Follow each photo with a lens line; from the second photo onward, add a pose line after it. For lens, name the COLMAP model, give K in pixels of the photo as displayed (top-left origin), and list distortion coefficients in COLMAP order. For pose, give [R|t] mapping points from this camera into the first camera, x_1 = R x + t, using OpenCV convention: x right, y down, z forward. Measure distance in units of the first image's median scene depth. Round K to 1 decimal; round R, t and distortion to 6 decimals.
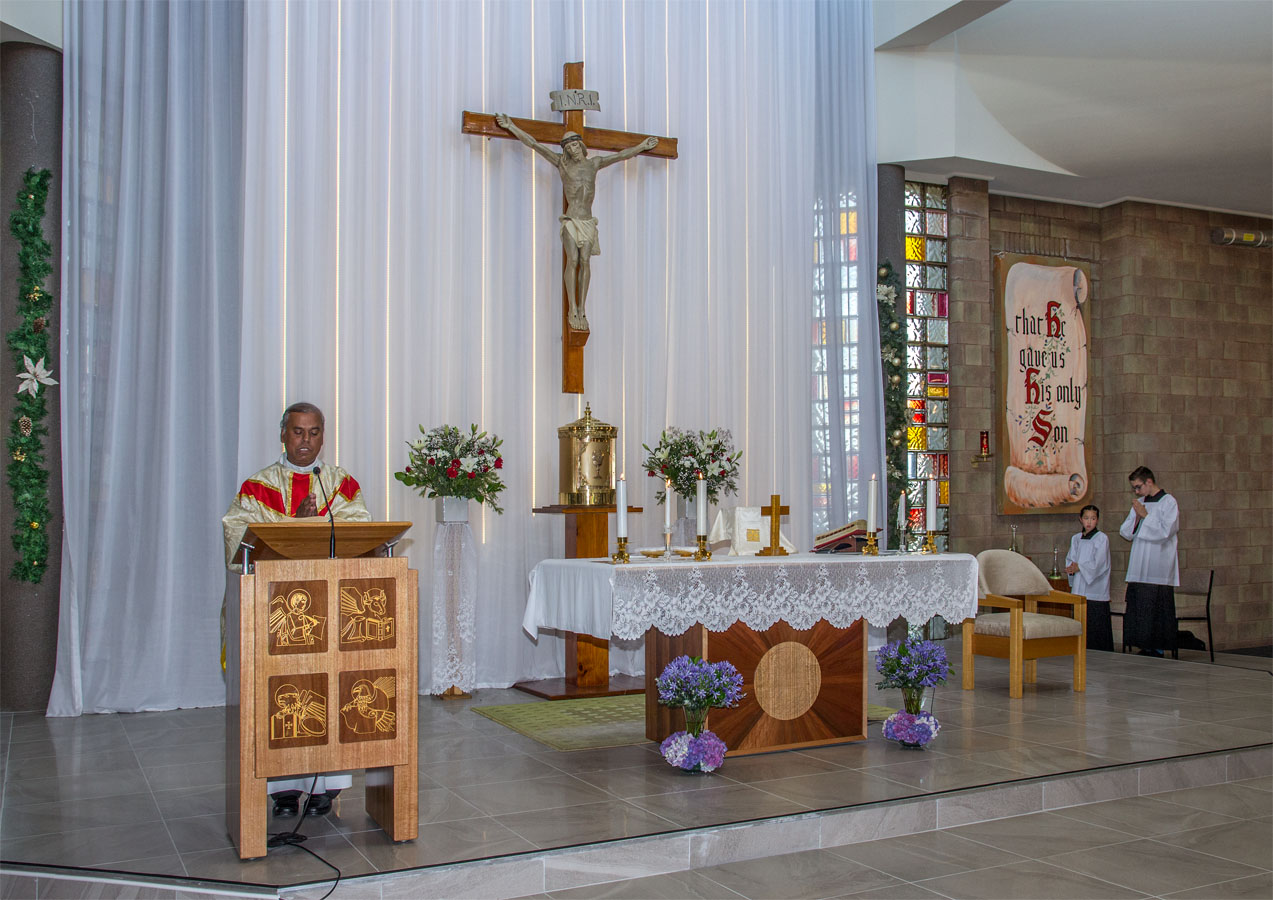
lens RADIAL K [[1296.9, 0, 635.8], [0, 1296.9, 471.4], [0, 0, 1]] dist [-0.050728, 0.100759]
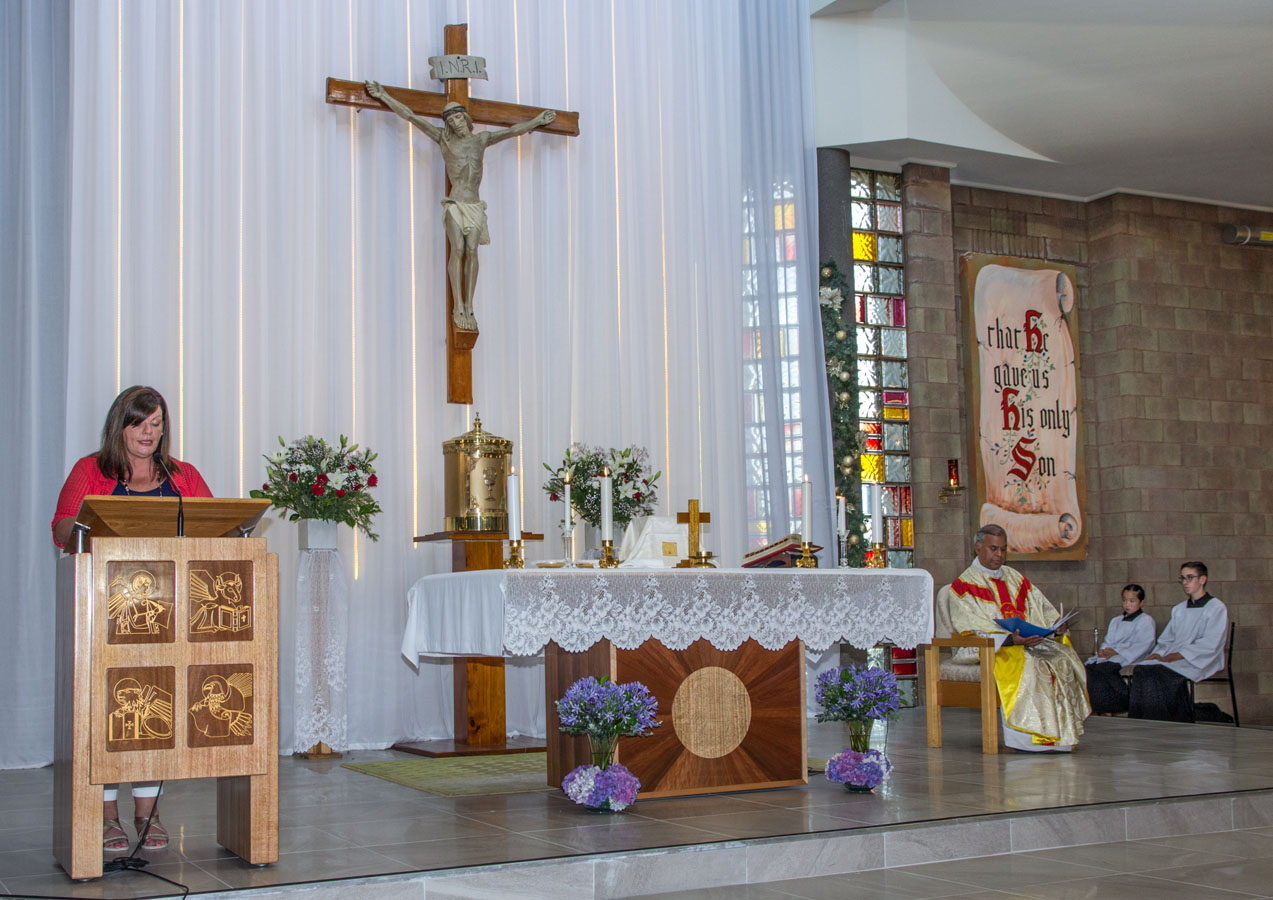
lens RADIAL K [[1671.7, 0, 599.0], [0, 1671.7, 490.4], [0, 0, 1]] dist [-0.005222, 0.145978]
pose [[0.999559, -0.016194, 0.024901, 0.012420], [0.018050, 0.996927, -0.076234, 0.069466], [-0.023590, 0.076649, 0.996779, -0.079214]]
